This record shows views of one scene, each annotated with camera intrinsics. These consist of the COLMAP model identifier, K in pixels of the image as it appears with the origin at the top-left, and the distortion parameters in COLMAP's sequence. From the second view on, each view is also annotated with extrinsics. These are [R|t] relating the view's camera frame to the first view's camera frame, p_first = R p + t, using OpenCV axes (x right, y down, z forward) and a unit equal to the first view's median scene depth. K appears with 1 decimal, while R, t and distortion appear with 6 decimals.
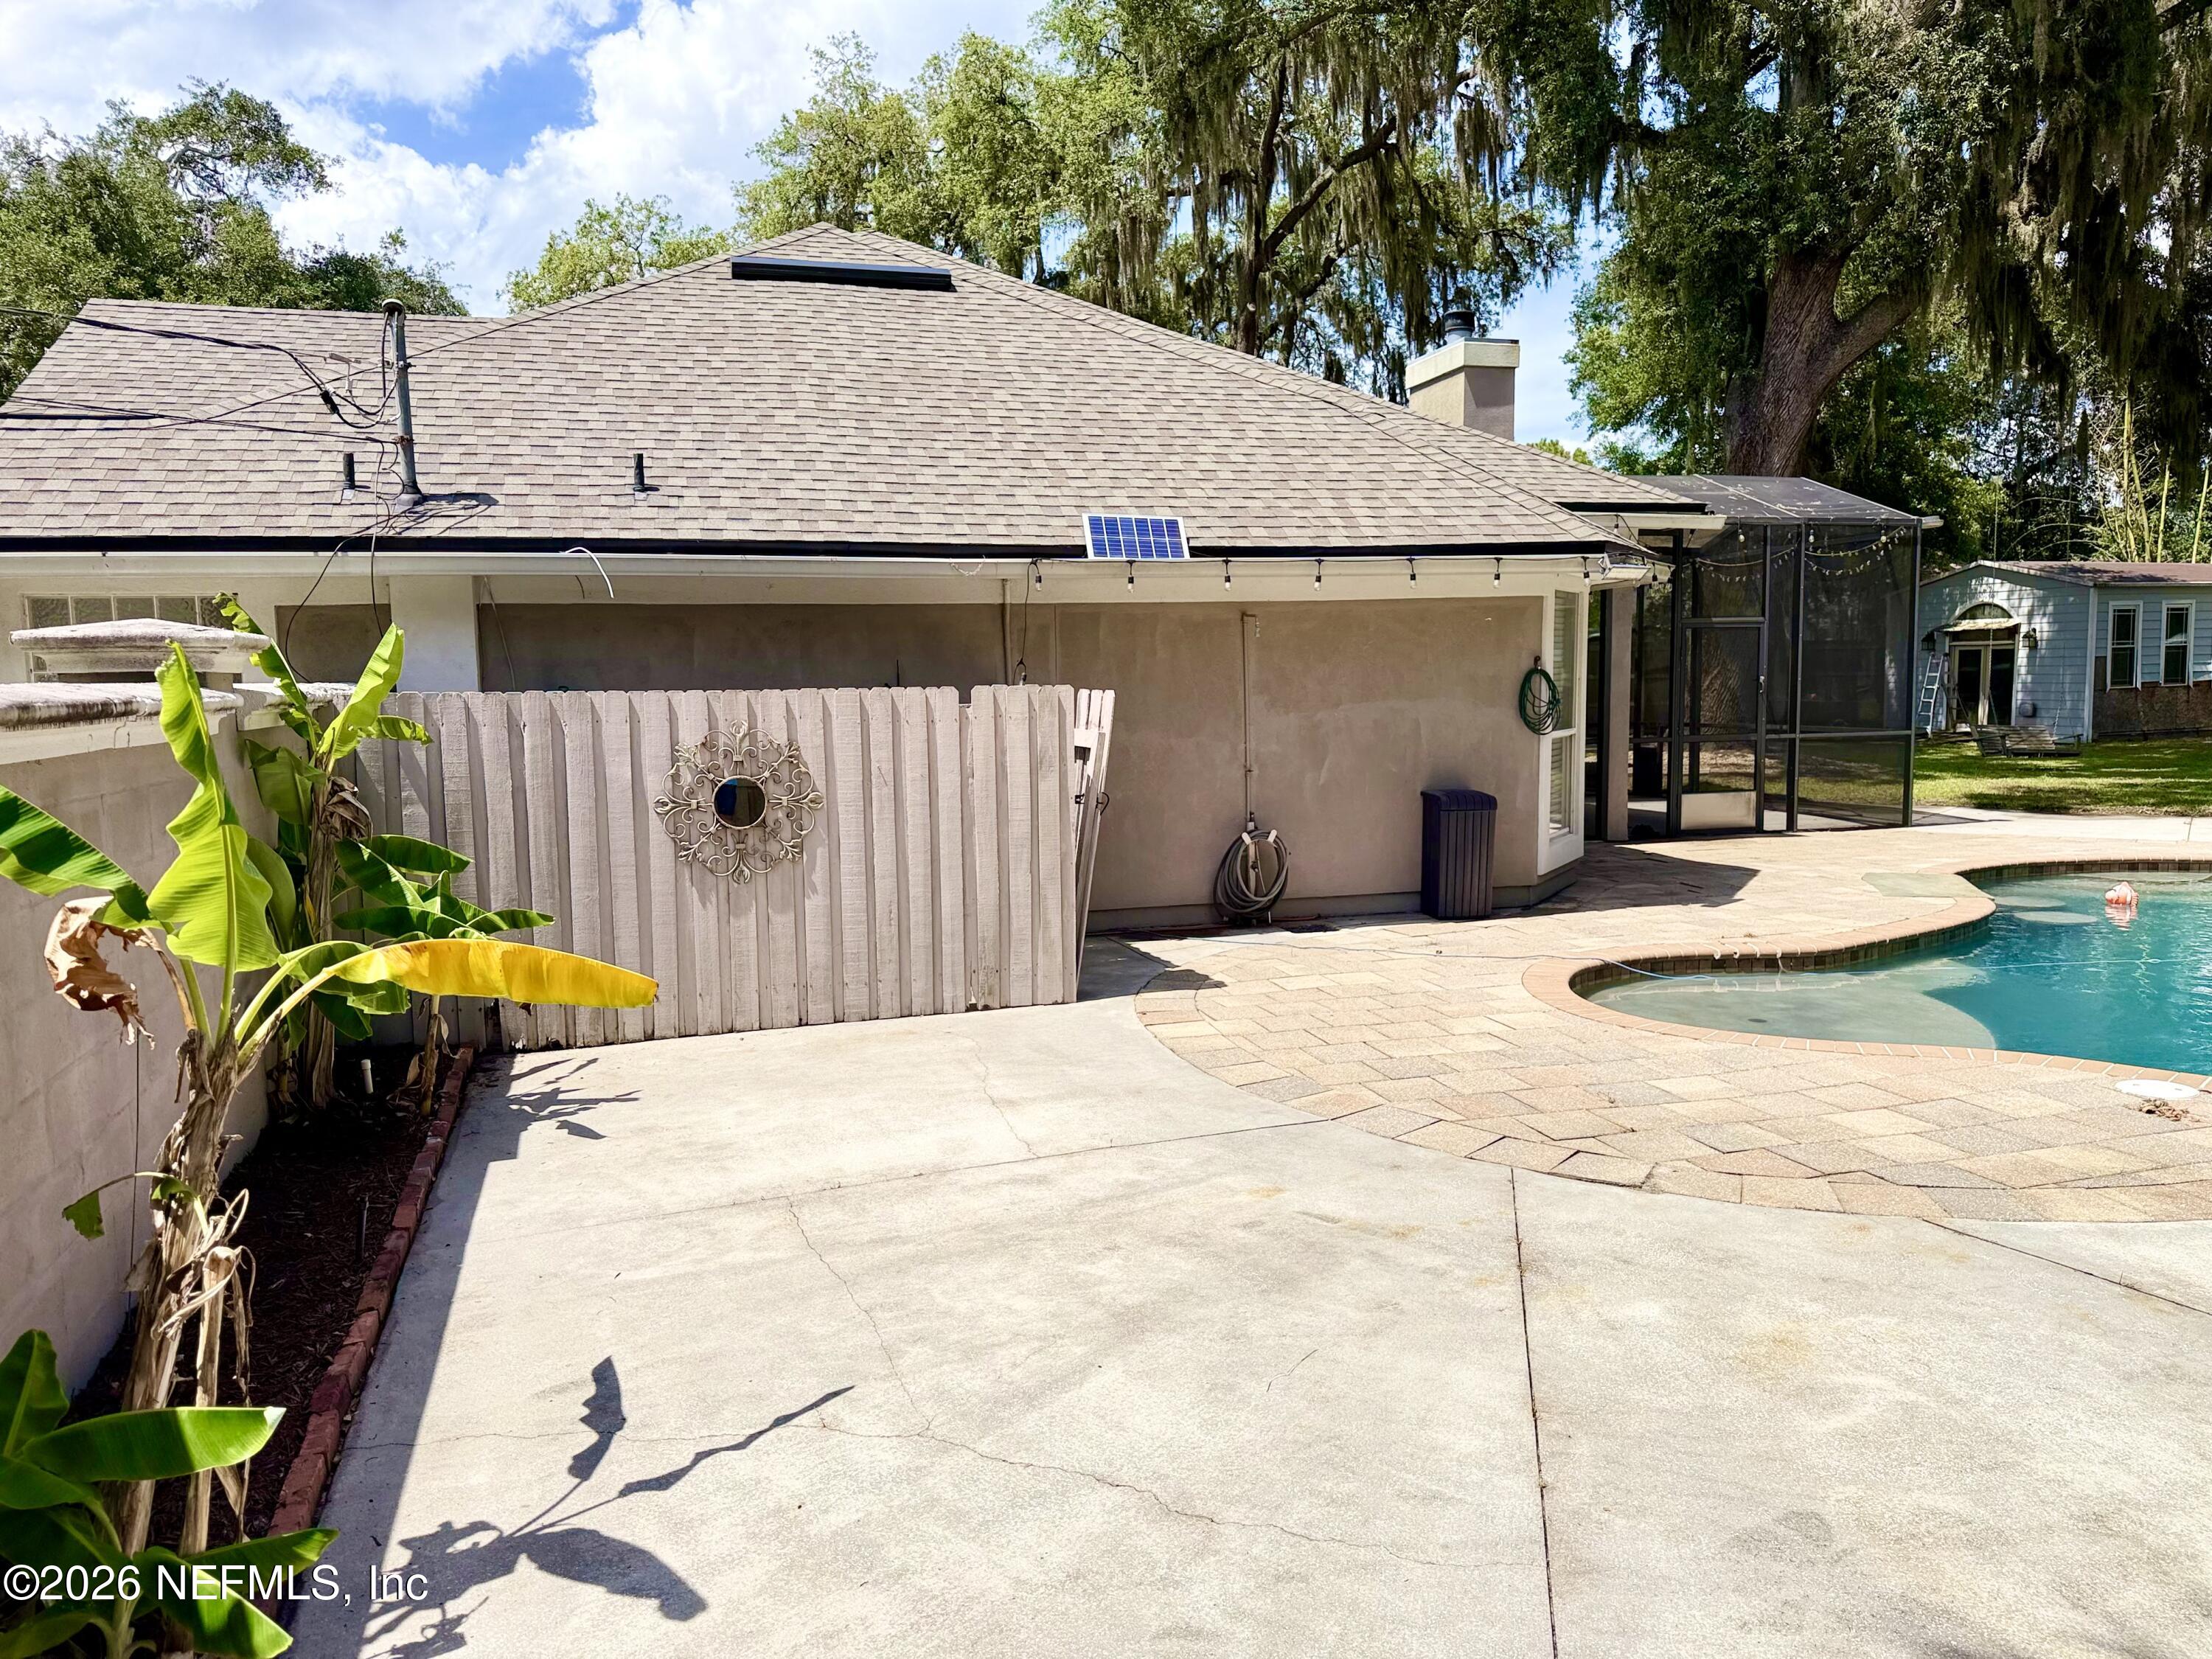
lens RADIAL K [[1550.3, 0, 1111.4], [0, 1550.3, 835.9], [0, 0, 1]] dist [0.117229, -0.150369]
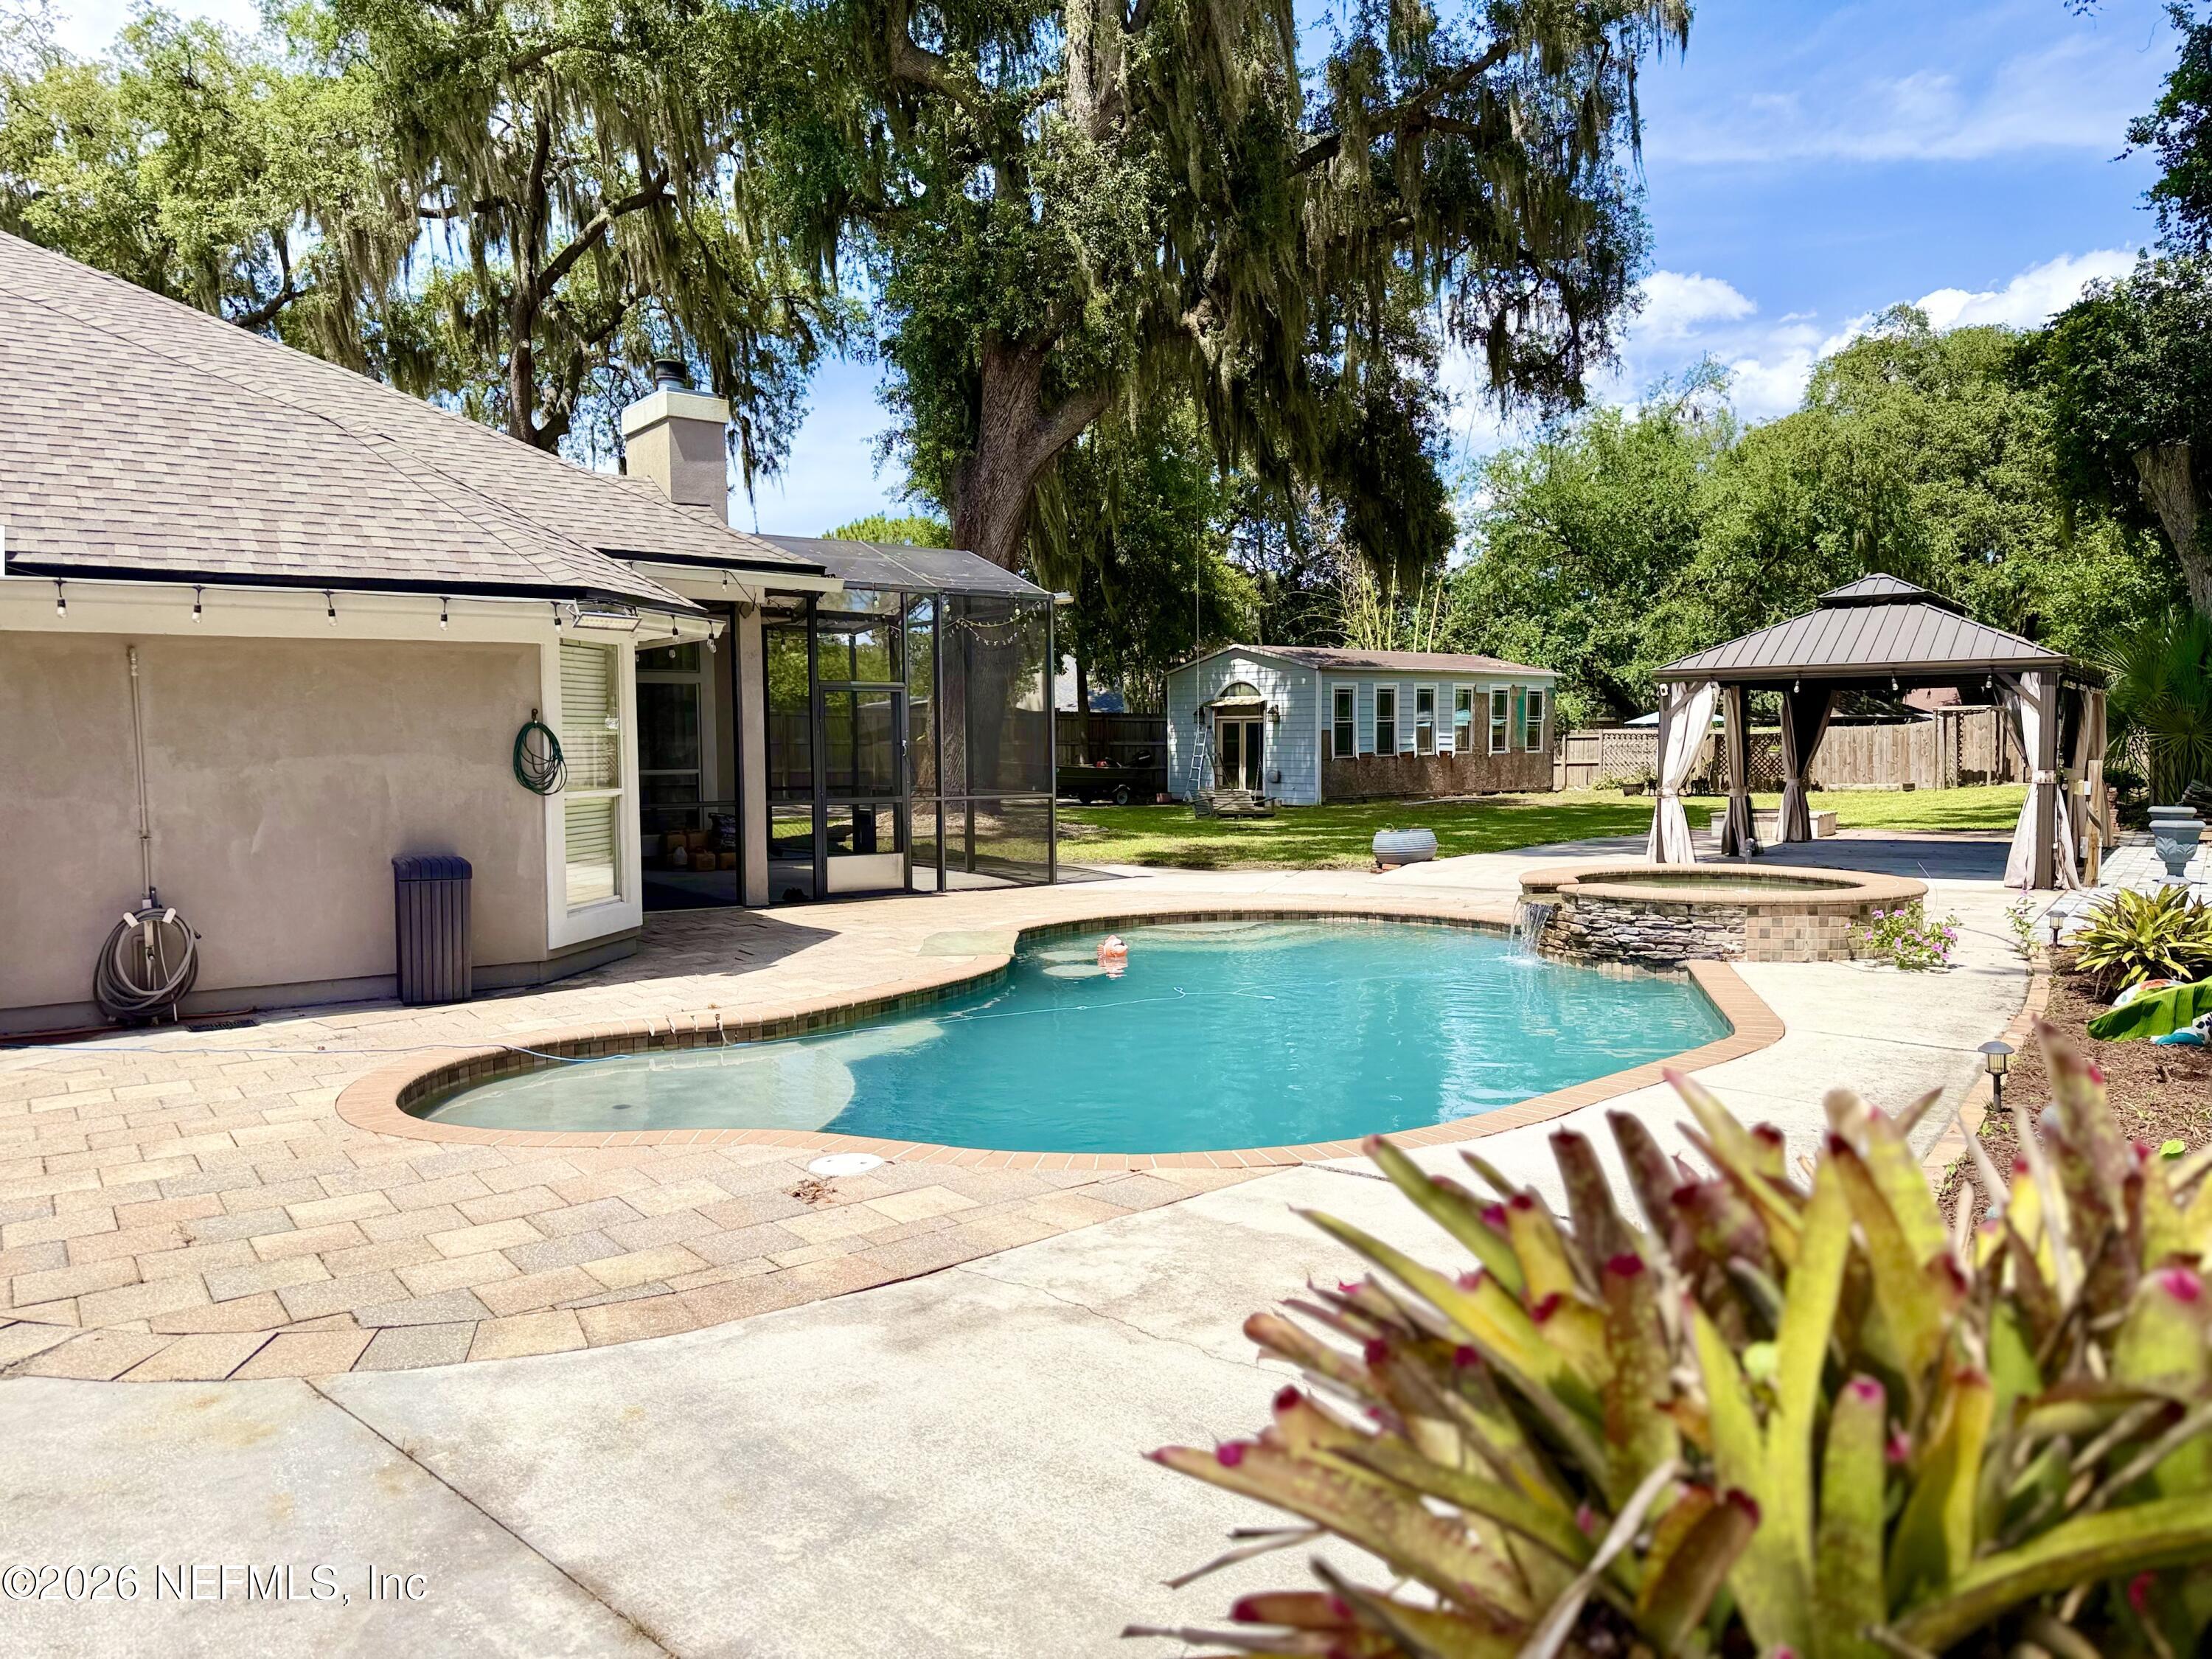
lens RADIAL K [[1545.1, 0, 1104.1], [0, 1545.1, 850.9], [0, 0, 1]] dist [0.059126, -0.060481]
pose [[0.937904, -0.013237, 0.346642, 0.142784], [0.024032, 0.999350, -0.026862, 0.000048], [-0.346061, 0.033524, 0.937613, 0.019961]]
